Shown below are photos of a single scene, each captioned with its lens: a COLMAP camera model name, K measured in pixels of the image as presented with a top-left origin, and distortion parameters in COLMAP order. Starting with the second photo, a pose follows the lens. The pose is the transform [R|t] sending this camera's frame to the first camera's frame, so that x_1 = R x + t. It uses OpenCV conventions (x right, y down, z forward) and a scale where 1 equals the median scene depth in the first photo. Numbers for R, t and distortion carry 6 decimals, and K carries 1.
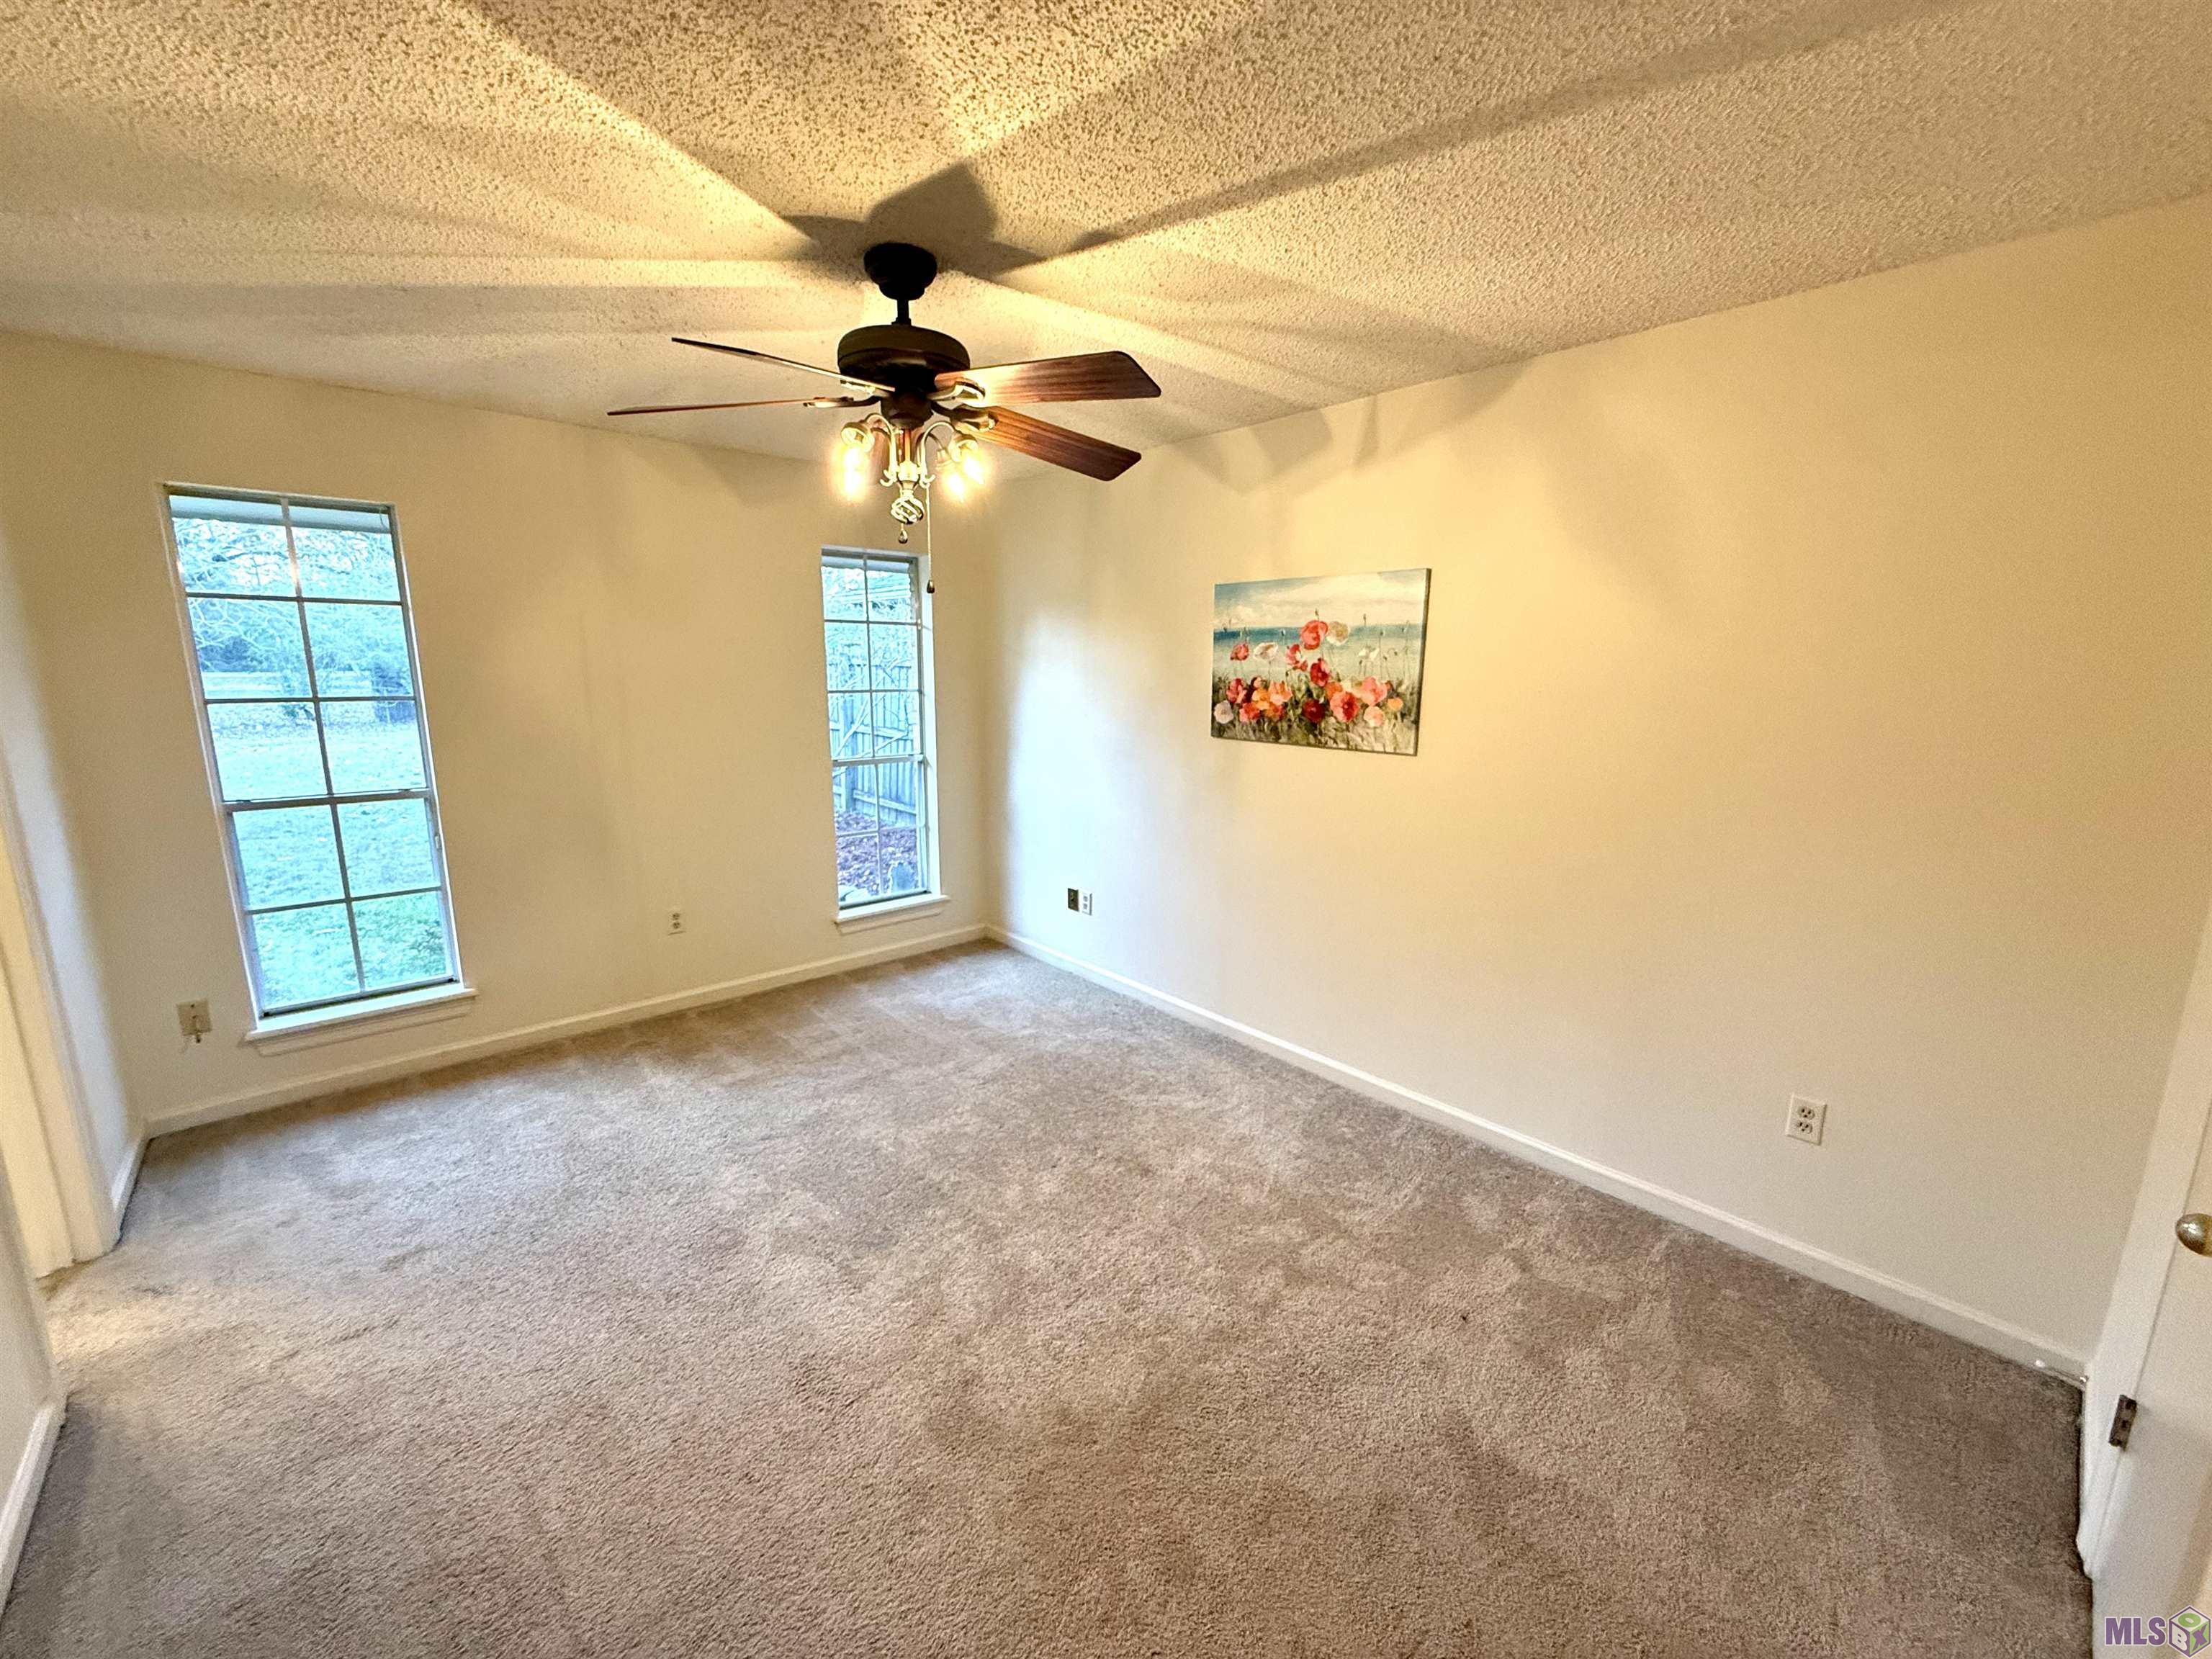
lens RADIAL K [[724.0, 0, 1107.0], [0, 724.0, 767.7], [0, 0, 1]] dist [-0.000268, -0.000022]
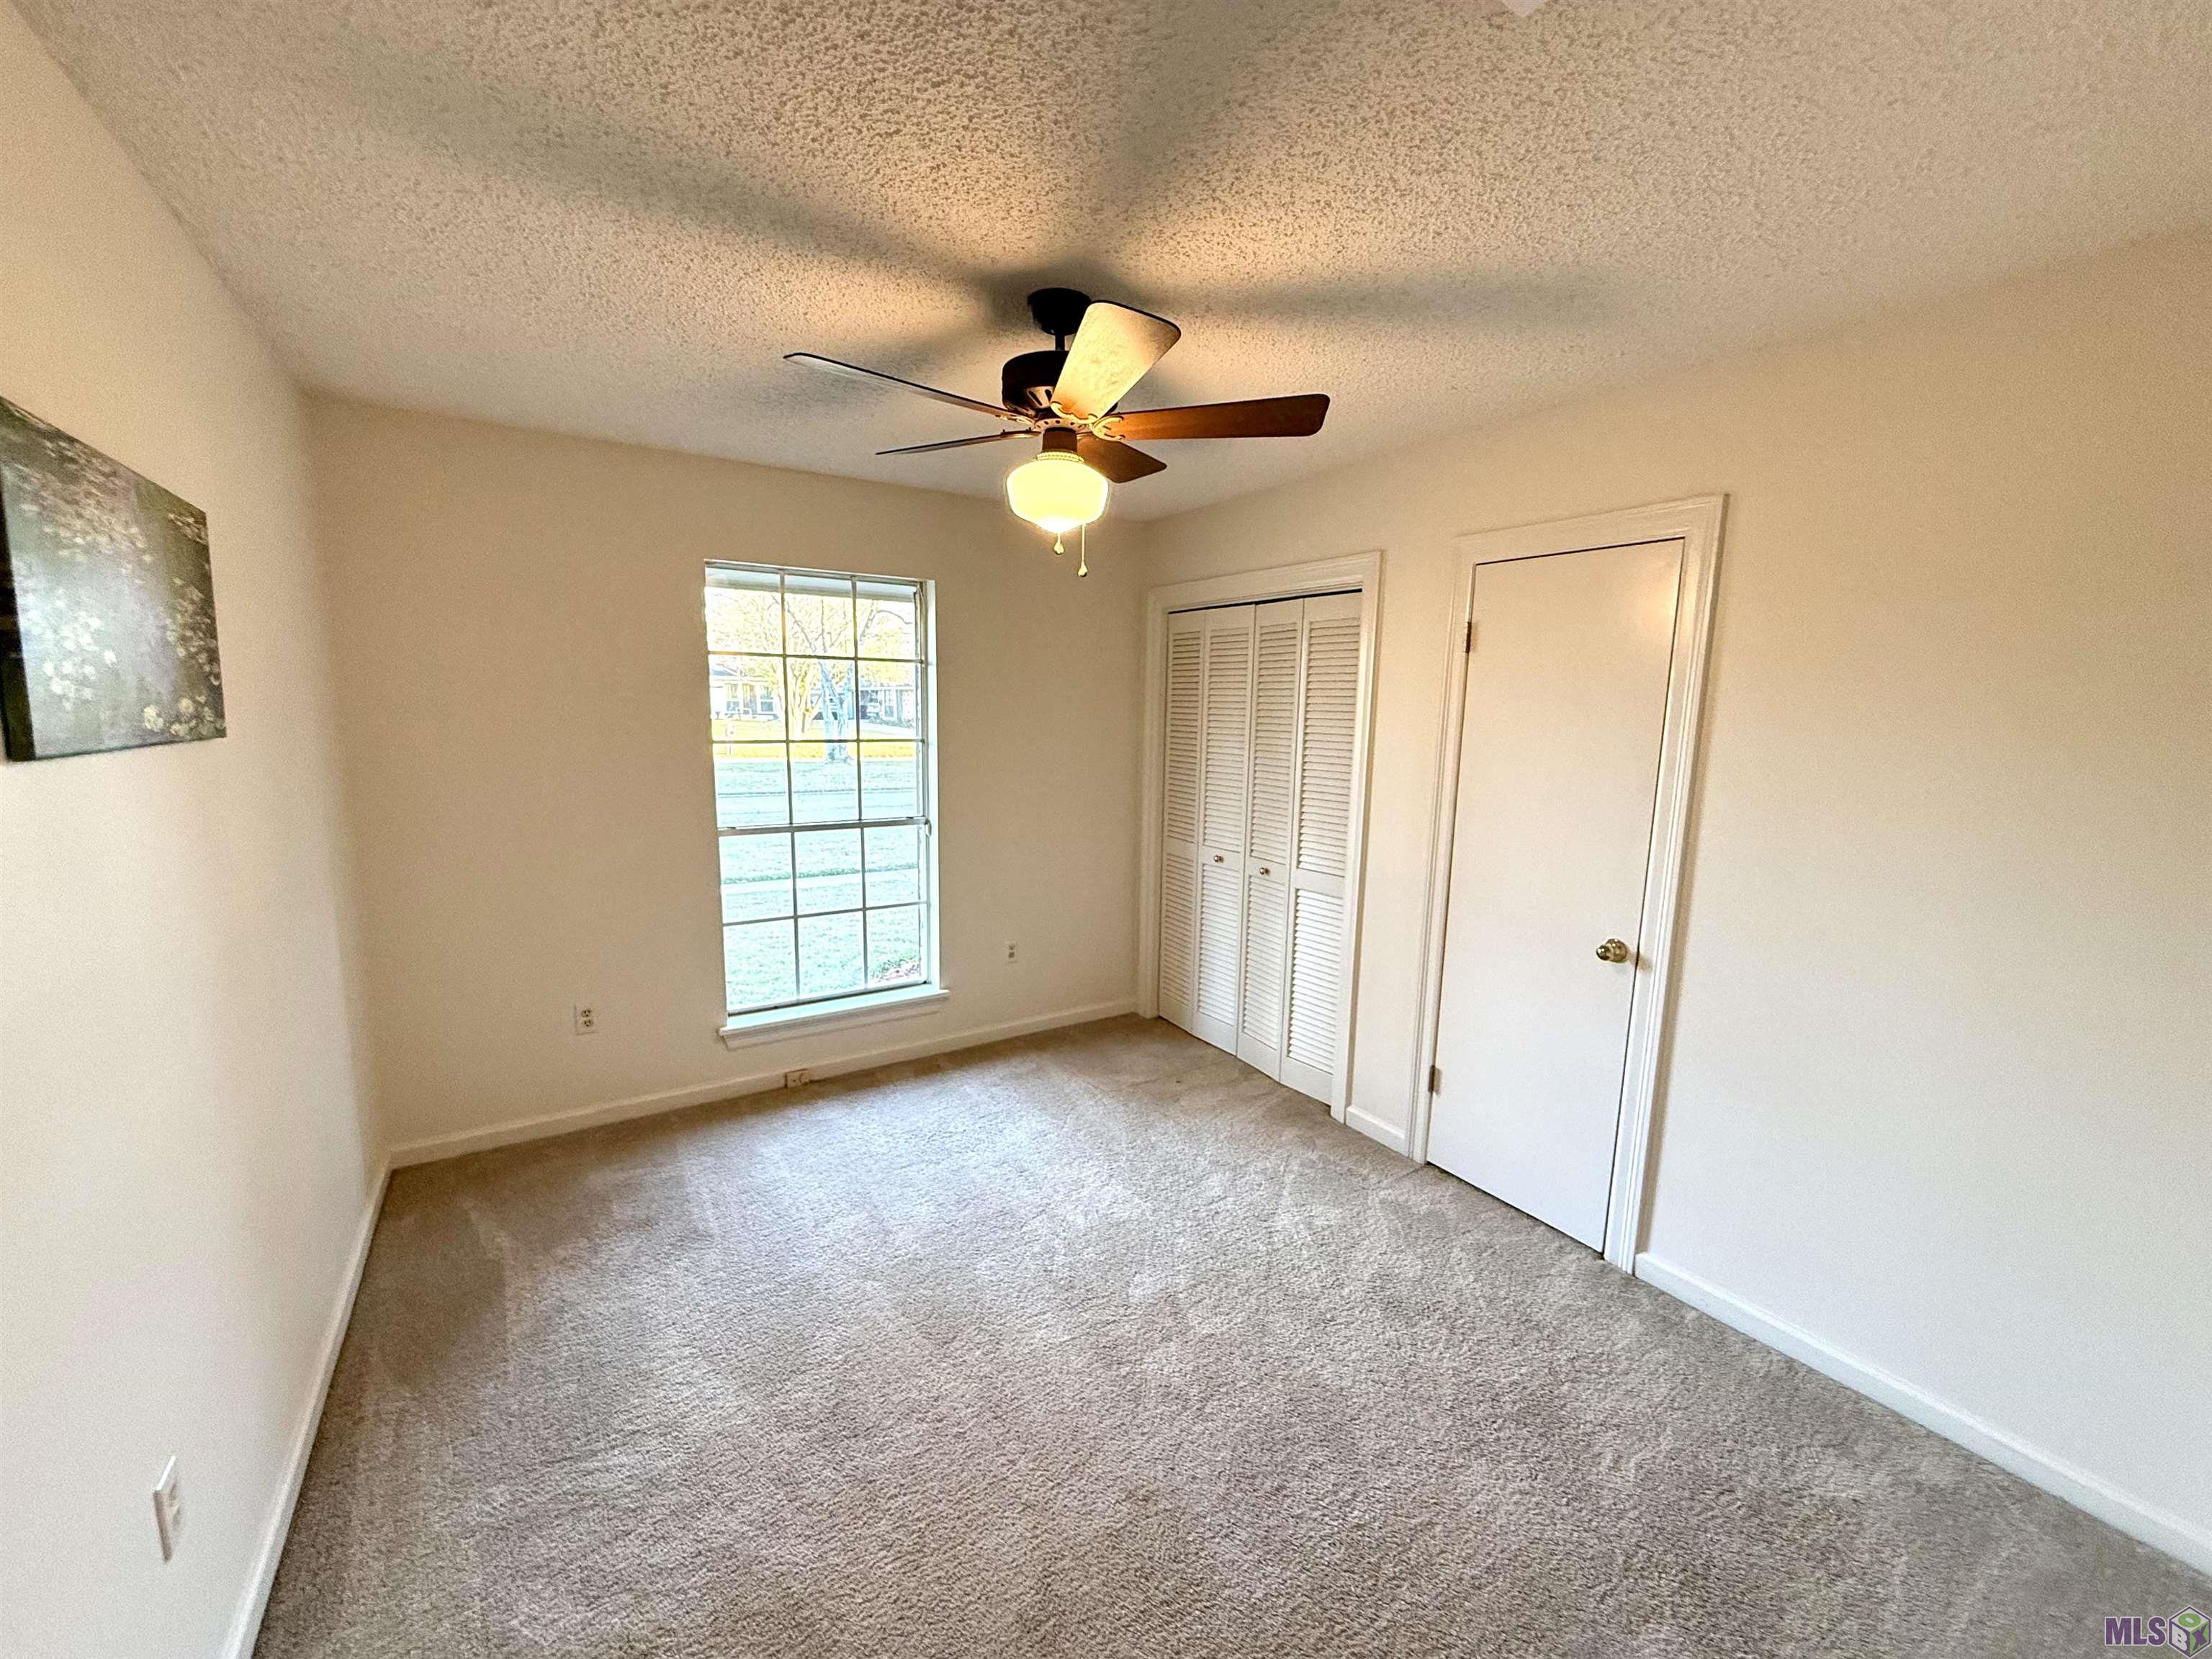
lens RADIAL K [[886.1, 0, 1112.2], [0, 886.1, 833.0], [0, 0, 1]] dist [-0.030751, -0.000025]
pose [[0.999280, 0.012172, -0.035930, -0.511483], [-0.012330, 0.999915, -0.004182, 0.050863], [0.035876, 0.004622, 0.999346, -0.372378]]
